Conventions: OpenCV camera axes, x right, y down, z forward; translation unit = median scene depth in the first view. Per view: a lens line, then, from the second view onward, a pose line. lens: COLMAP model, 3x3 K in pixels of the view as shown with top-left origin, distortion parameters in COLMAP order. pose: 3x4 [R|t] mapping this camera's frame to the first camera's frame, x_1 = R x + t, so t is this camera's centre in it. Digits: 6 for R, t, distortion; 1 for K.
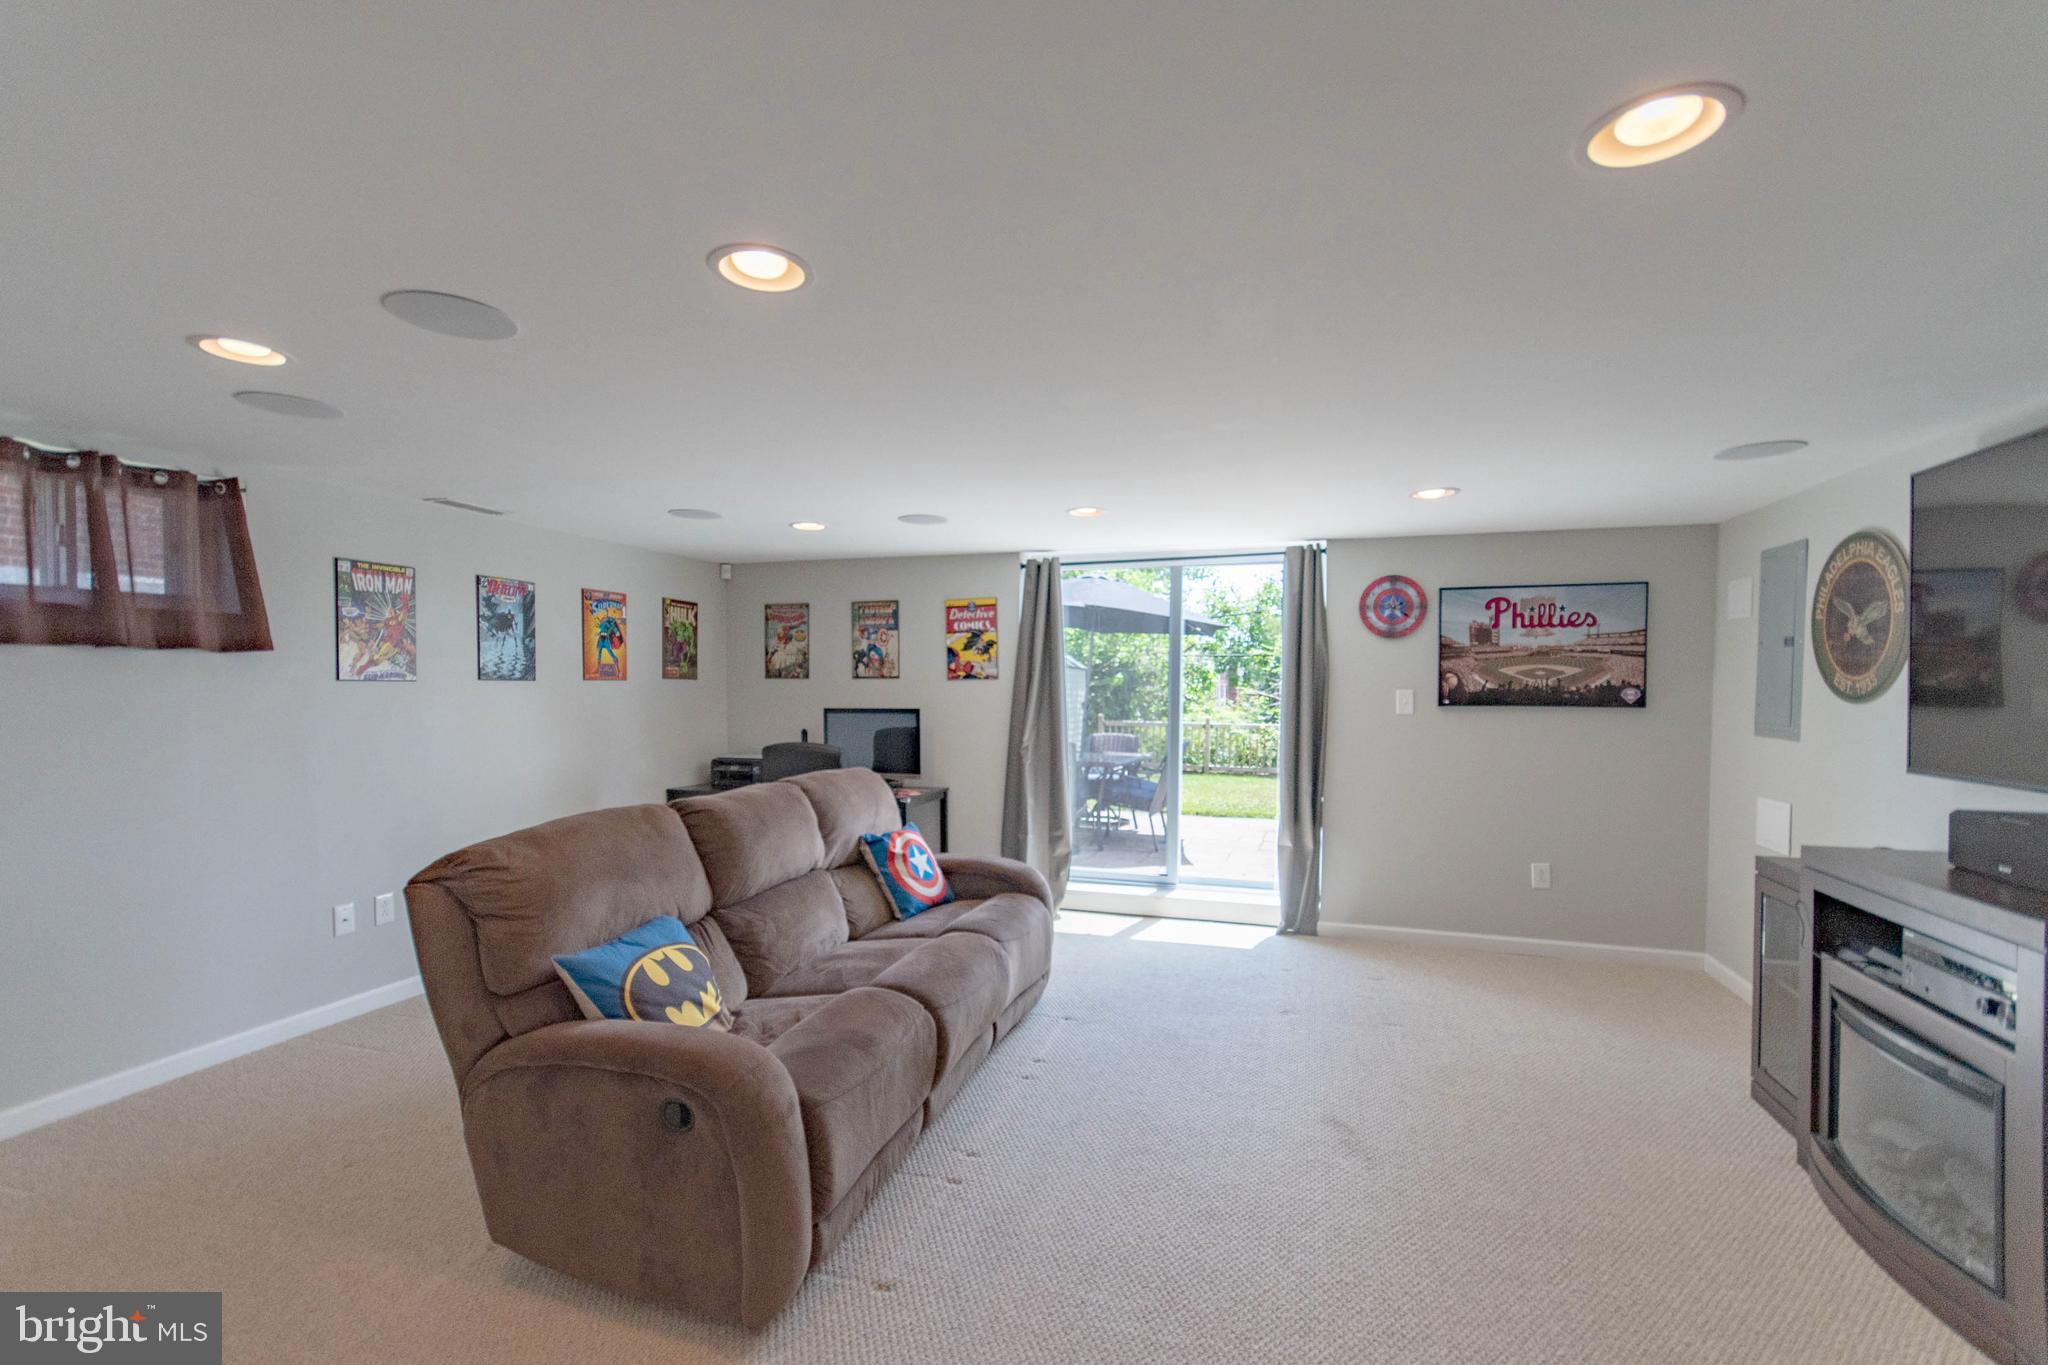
lens RADIAL K [[916.5, 0, 1013.5], [0, 916.5, 685.6], [0, 0, 1]] dist [0.006885, 0.000076]
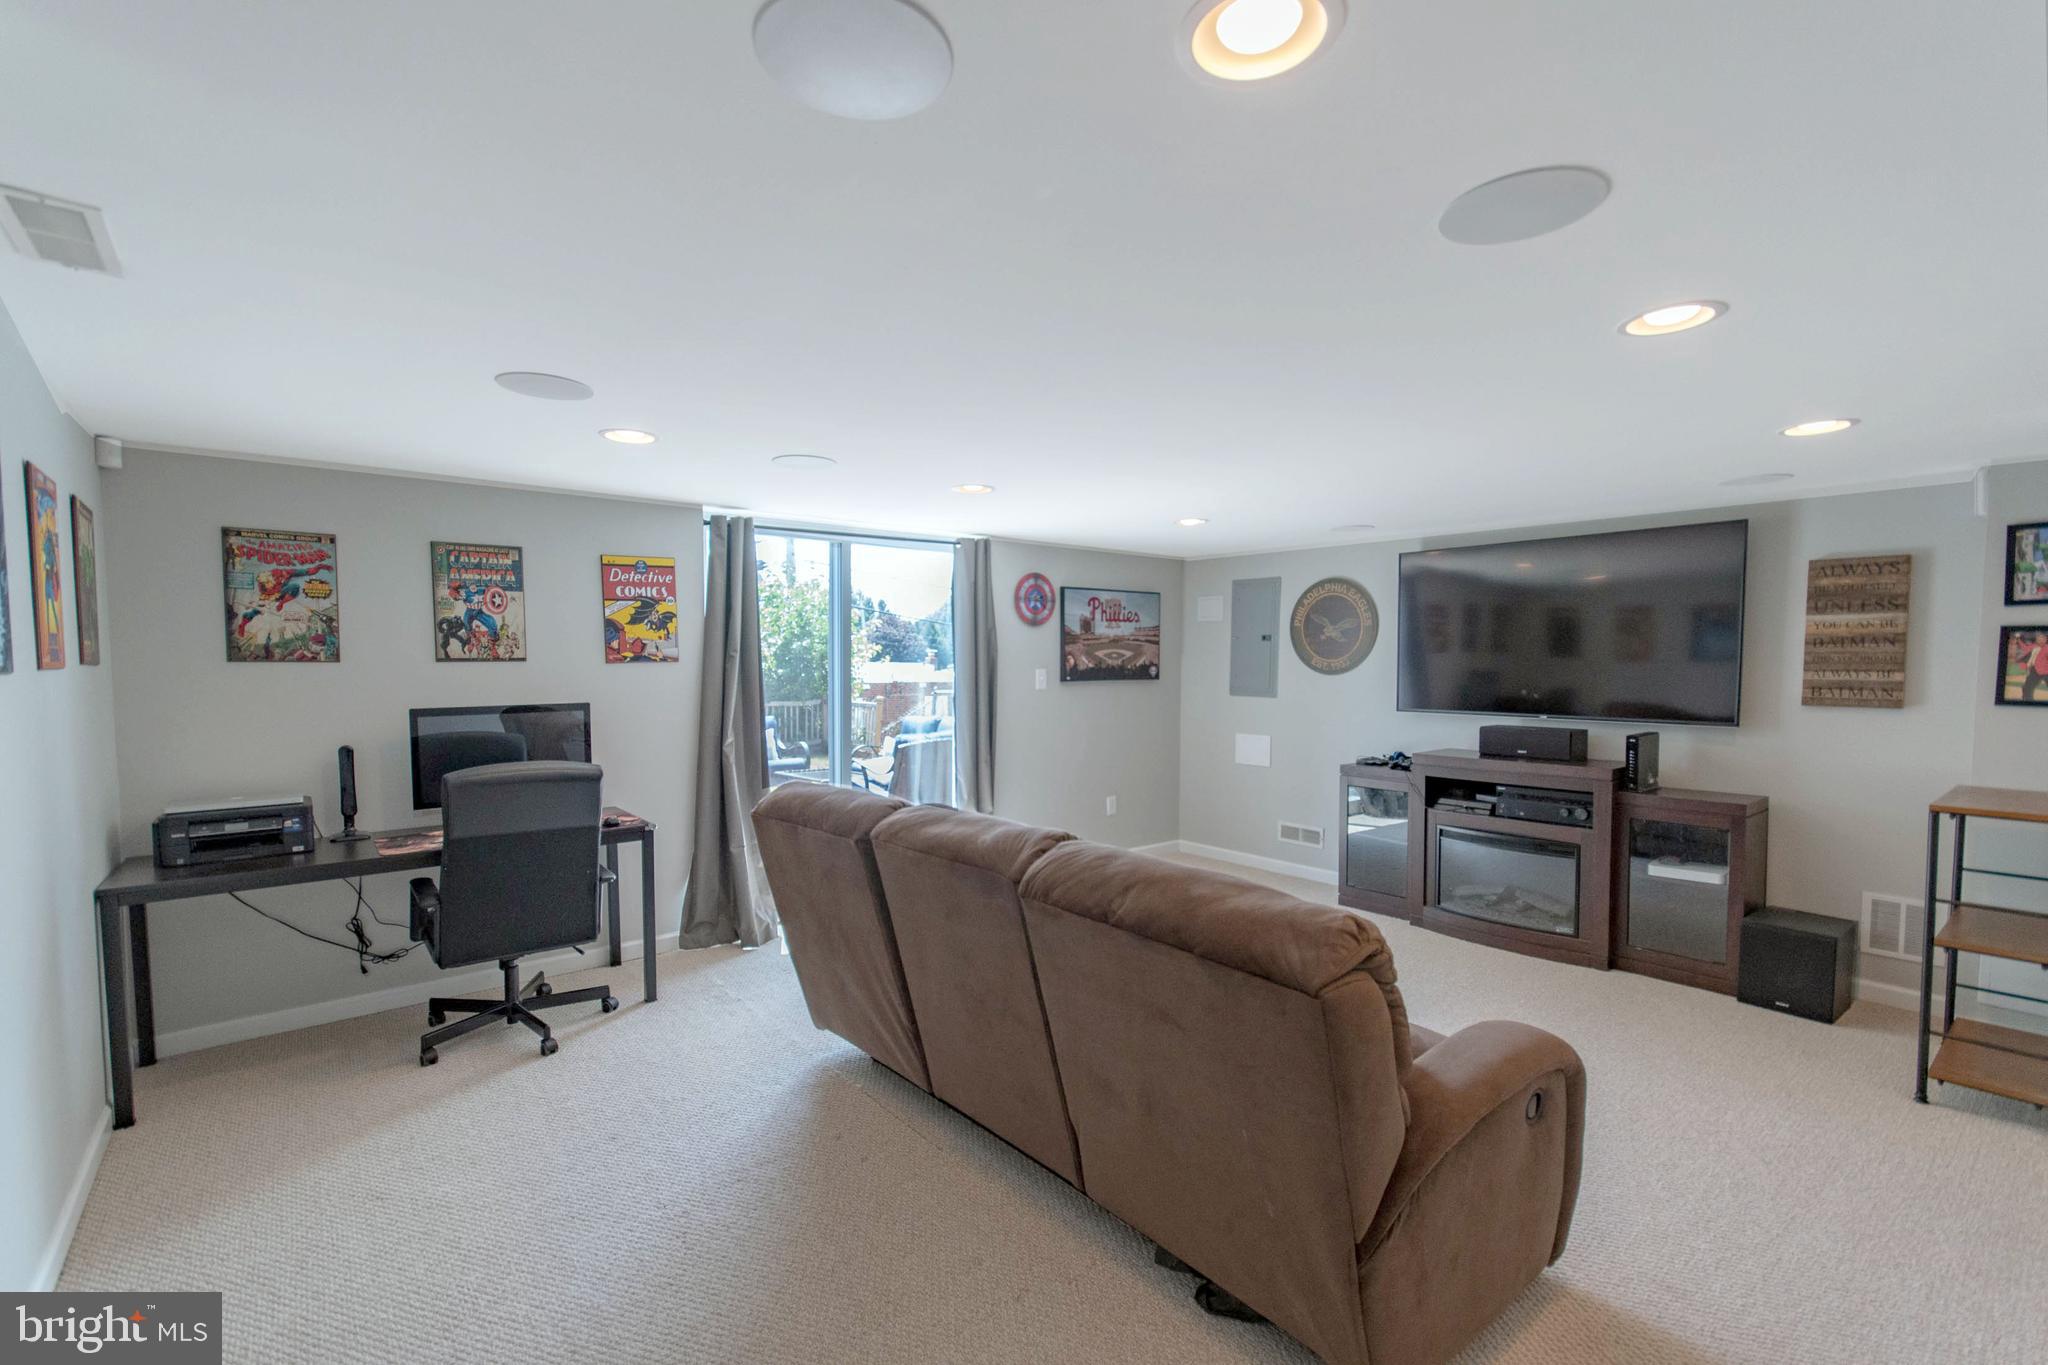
lens RADIAL K [[916.5, 0, 1016.7], [0, 916.5, 698.6], [0, 0, 1]] dist [0.006885, 0.000076]
pose [[0.544272, -0.040594, 0.837926, -0.601697], [0.002751, 0.998910, 0.046606, -0.012666], [-0.838905, -0.023061, 0.543790, 0.367568]]
